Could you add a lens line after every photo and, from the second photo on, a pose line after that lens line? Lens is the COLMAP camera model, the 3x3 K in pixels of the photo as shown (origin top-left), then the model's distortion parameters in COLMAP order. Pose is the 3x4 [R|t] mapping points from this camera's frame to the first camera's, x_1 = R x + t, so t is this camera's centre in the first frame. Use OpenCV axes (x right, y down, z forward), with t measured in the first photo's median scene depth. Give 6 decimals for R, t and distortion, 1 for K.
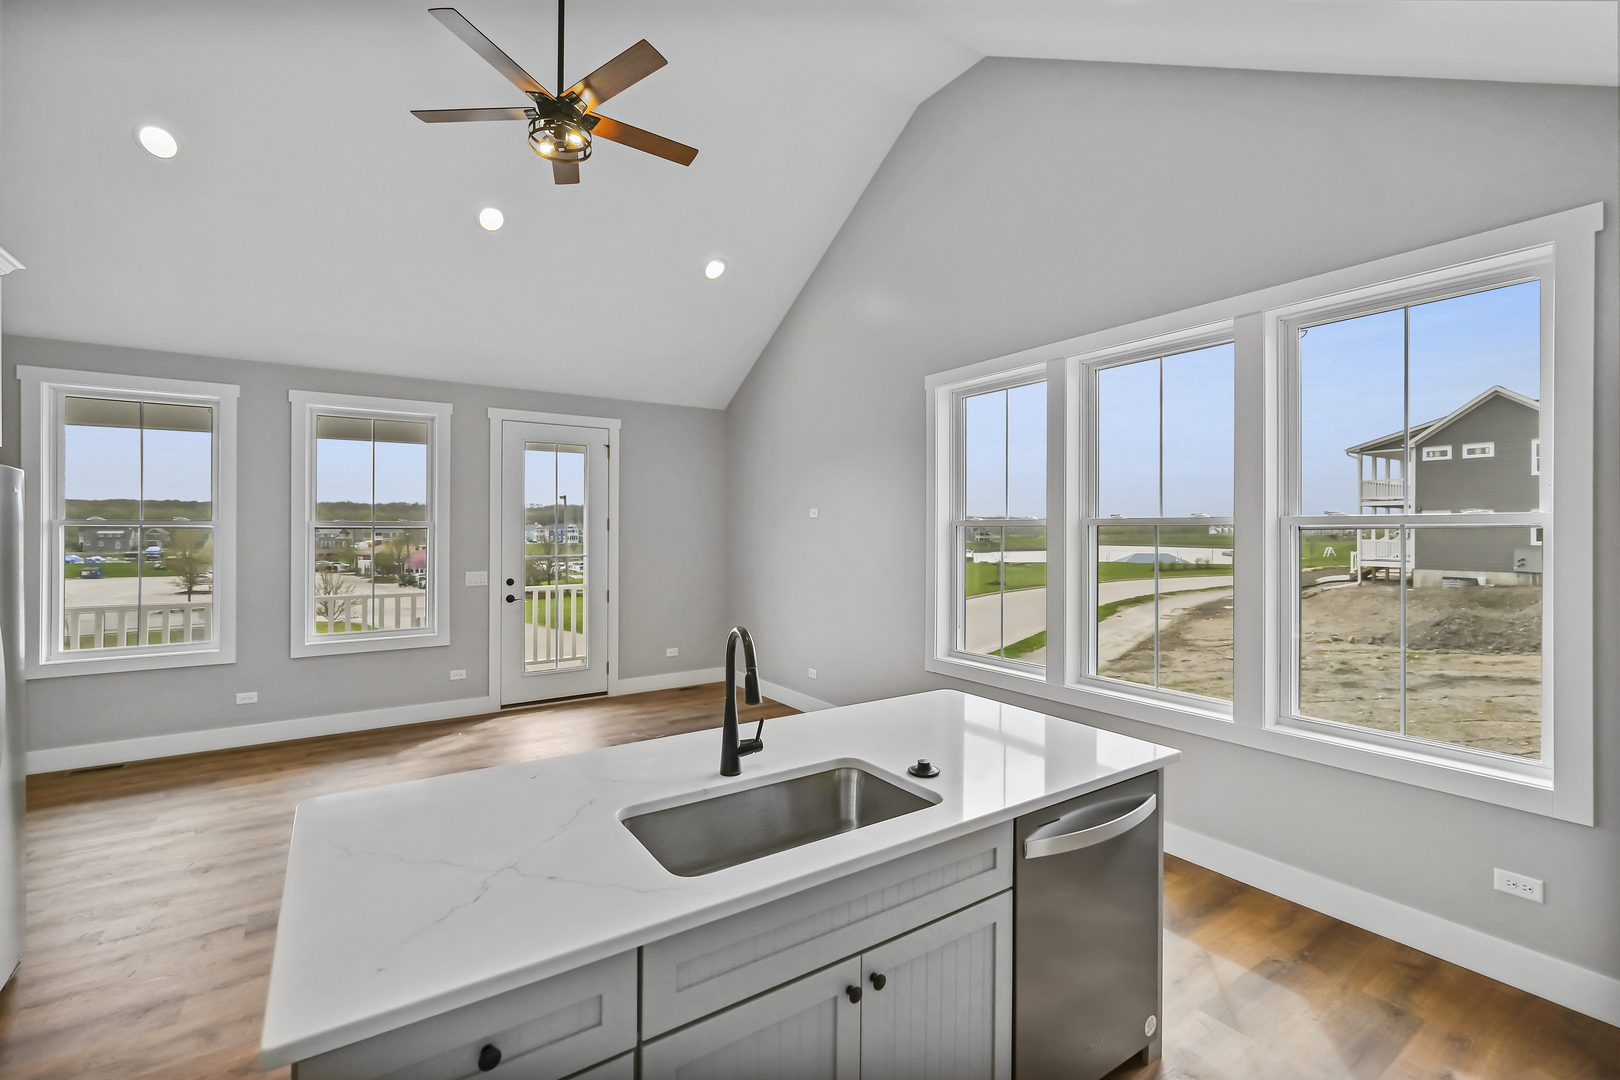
lens RADIAL K [[721.2, 0, 803.1], [0, 721.2, 536.0], [0, 0, 1]] dist [-0.003220, 0.000291]
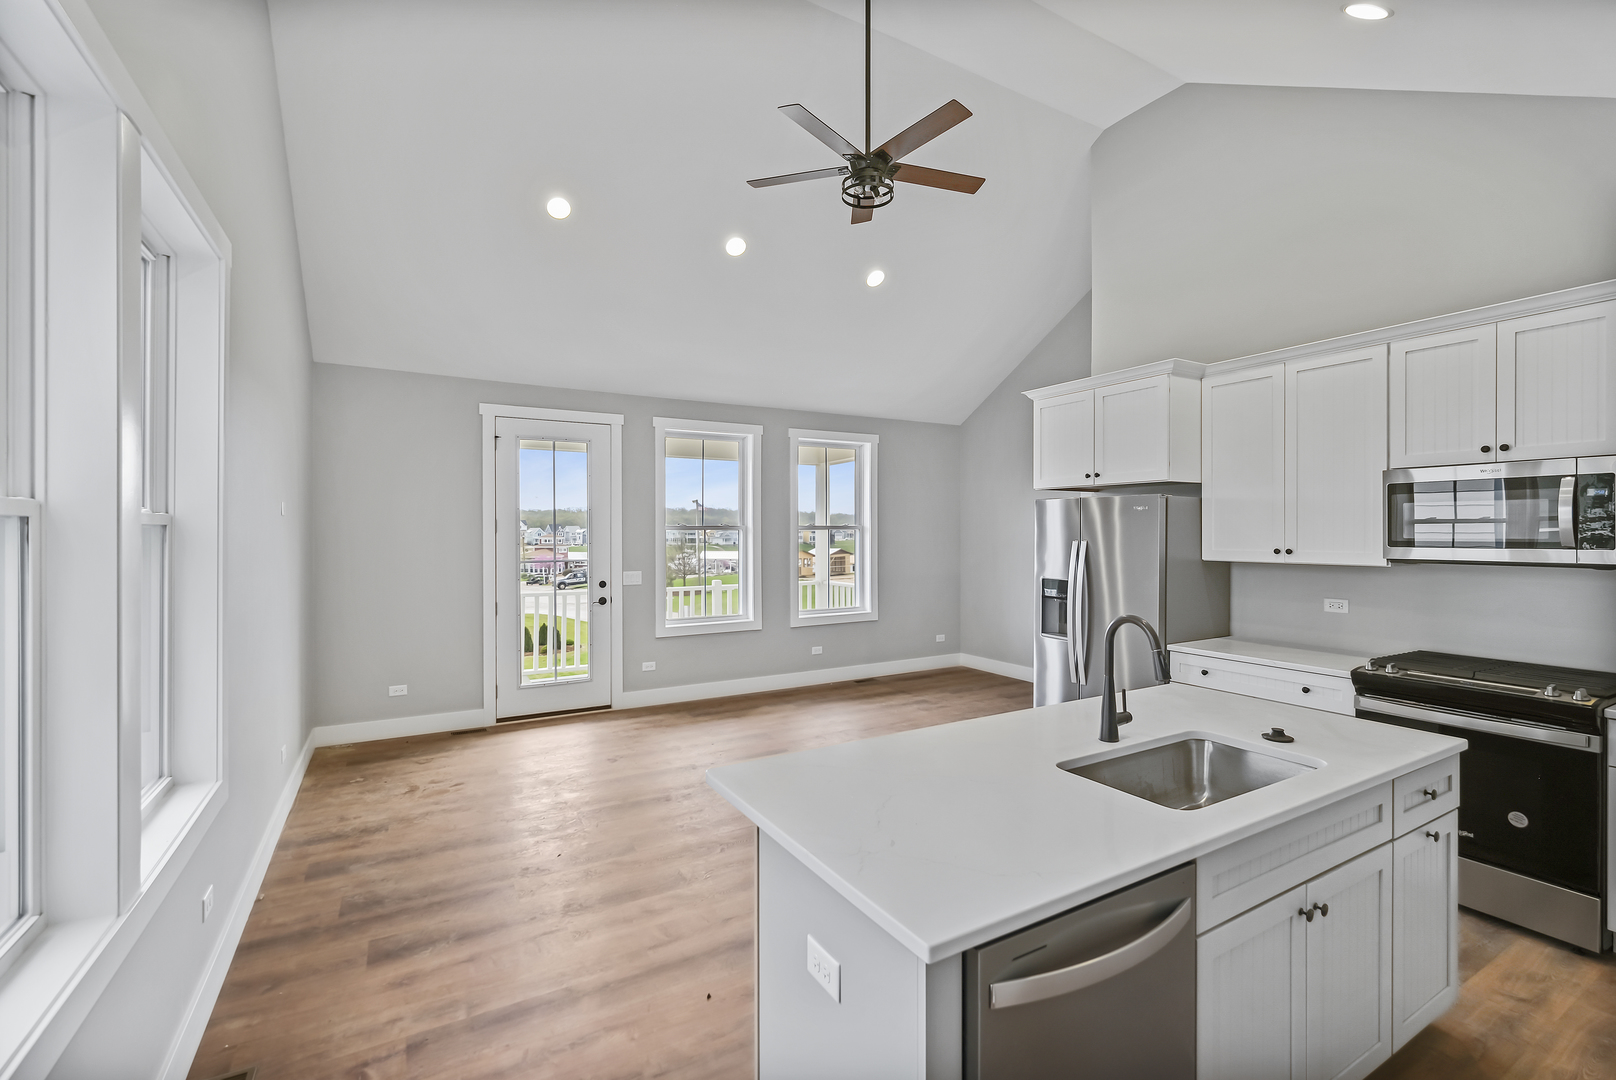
lens RADIAL K [[699.8, 0, 801.1], [0, 699.8, 544.3], [0, 0, 1]] dist [0.004821, 0.000027]
pose [[0.995881, 0.004239, -0.090570, -0.341929], [-0.003454, 0.999955, 0.008818, 0.000434], [0.090603, -0.008469, 0.995851, -0.127964]]
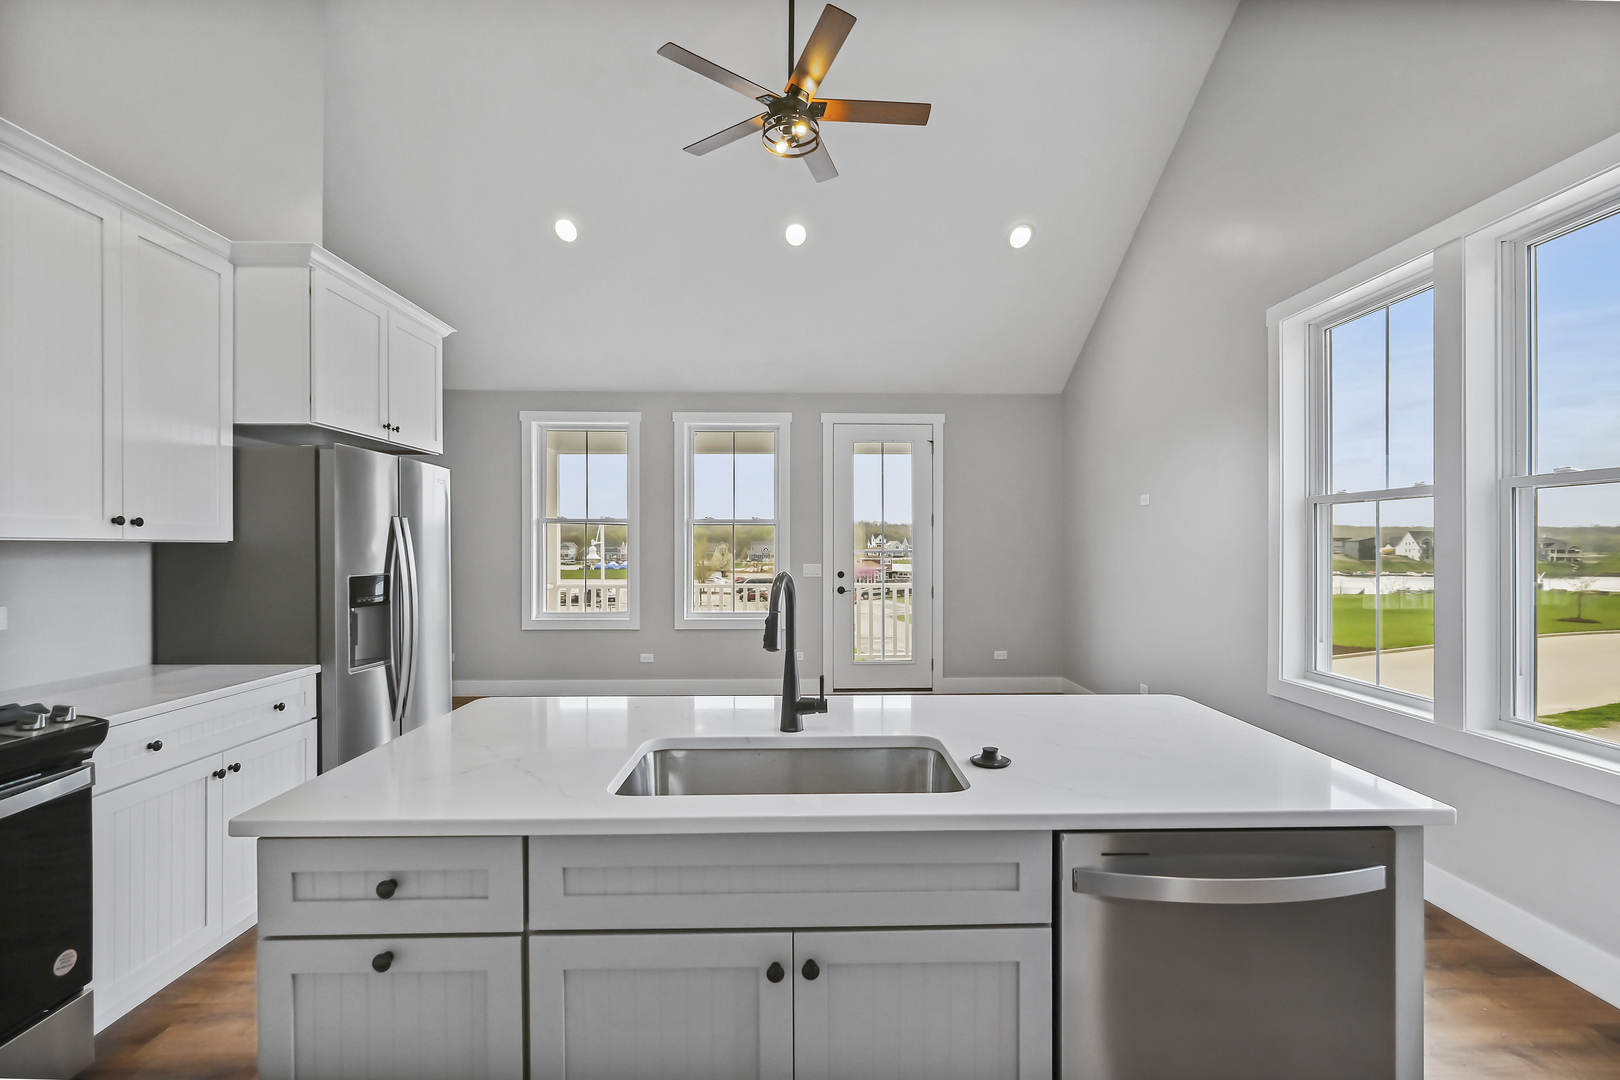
lens RADIAL K [[721.2, 0, 798.1], [0, 721.2, 553.1], [0, 0, 1]] dist [-0.003220, 0.000291]
pose [[0.839722, 0.008391, -0.542951, 0.136097], [-0.006746, 0.999965, 0.005020, 0.029897], [0.542974, -0.000552, 0.839749, 0.067988]]
